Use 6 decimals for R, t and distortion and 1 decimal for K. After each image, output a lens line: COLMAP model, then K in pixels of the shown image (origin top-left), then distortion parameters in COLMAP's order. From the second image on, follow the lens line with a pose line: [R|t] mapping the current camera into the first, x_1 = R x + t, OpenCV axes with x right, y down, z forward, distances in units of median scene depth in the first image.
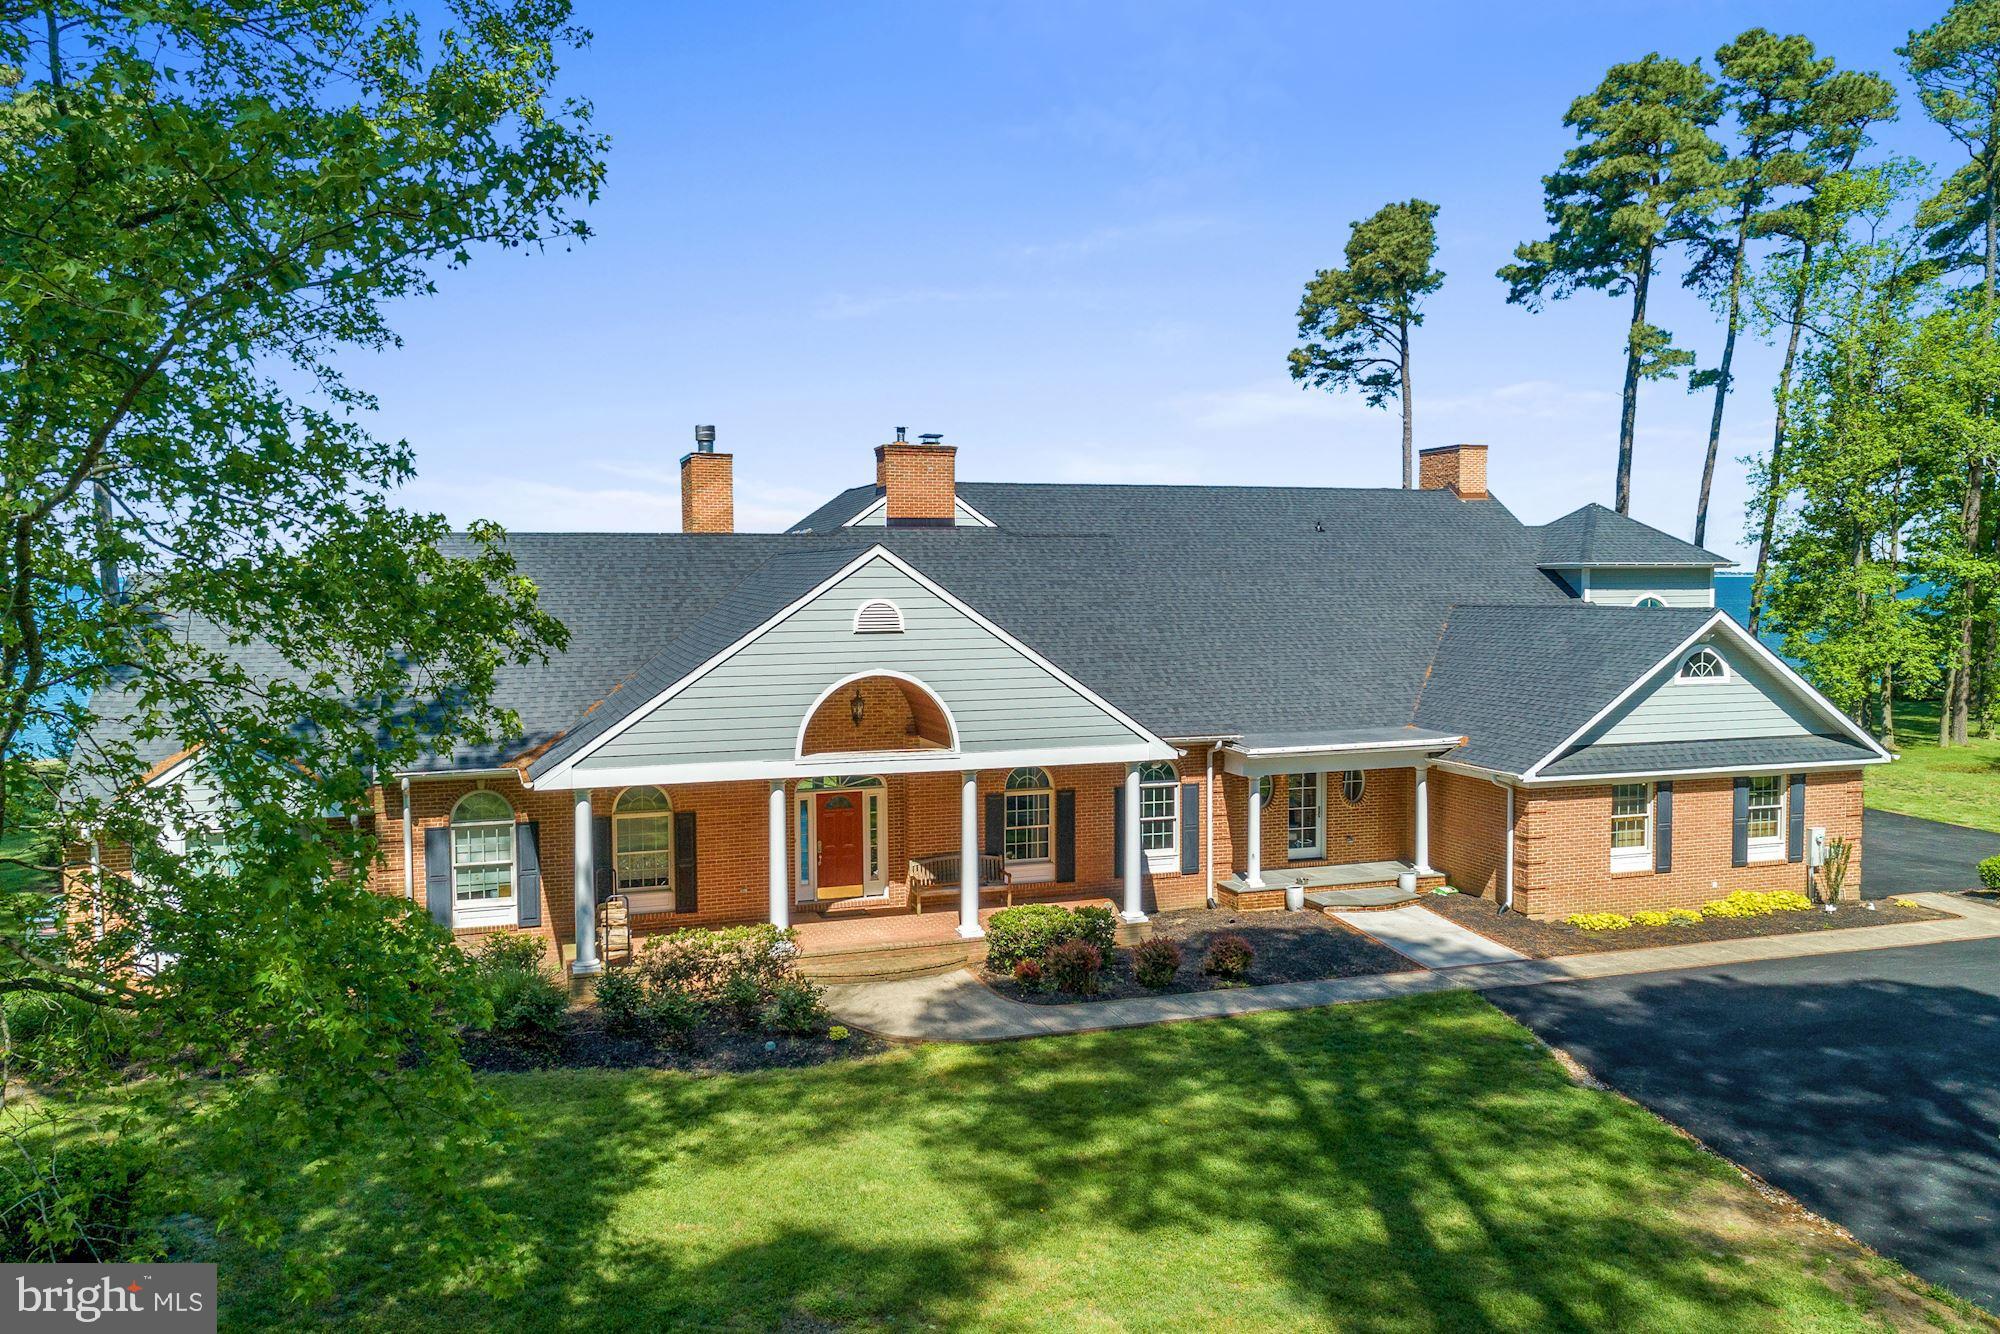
lens RADIAL K [[1494.0, 0, 997.7], [0, 1494.0, 618.4], [0, 0, 1]] dist [0.018574, 0.005418]
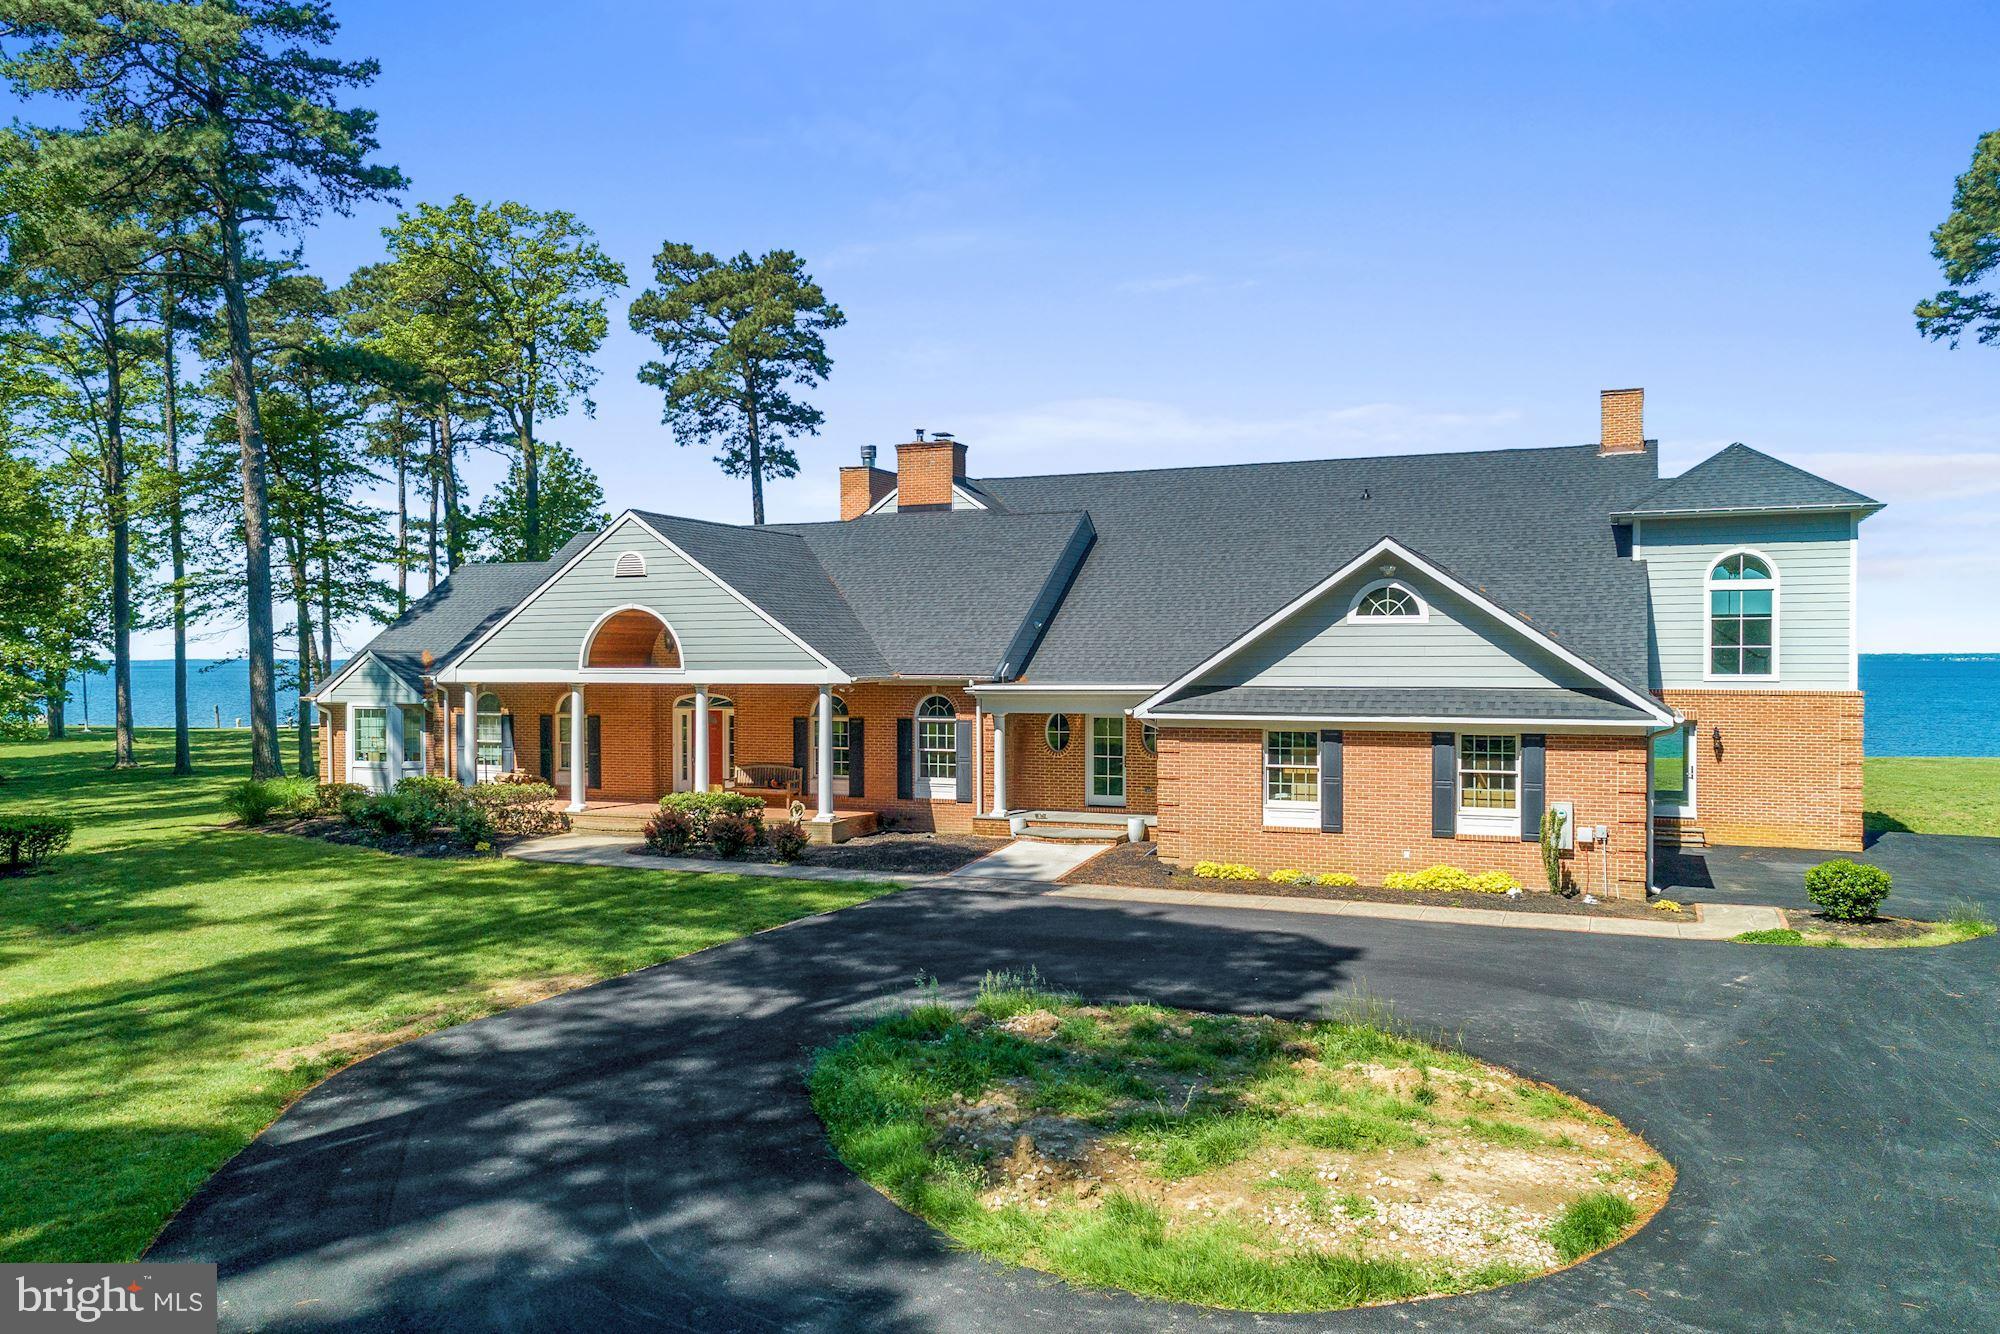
lens RADIAL K [[1462.8, 0, 1000.0], [0, 1462.8, 667.0], [0, 0, 1]] dist [0.026123, 0.001444]
pose [[0.752189, 0.007120, -0.658910, 0.873015], [-0.018965, 0.999761, -0.010846, 0.083523], [0.658675, 0.020655, 0.752144, 0.206134]]
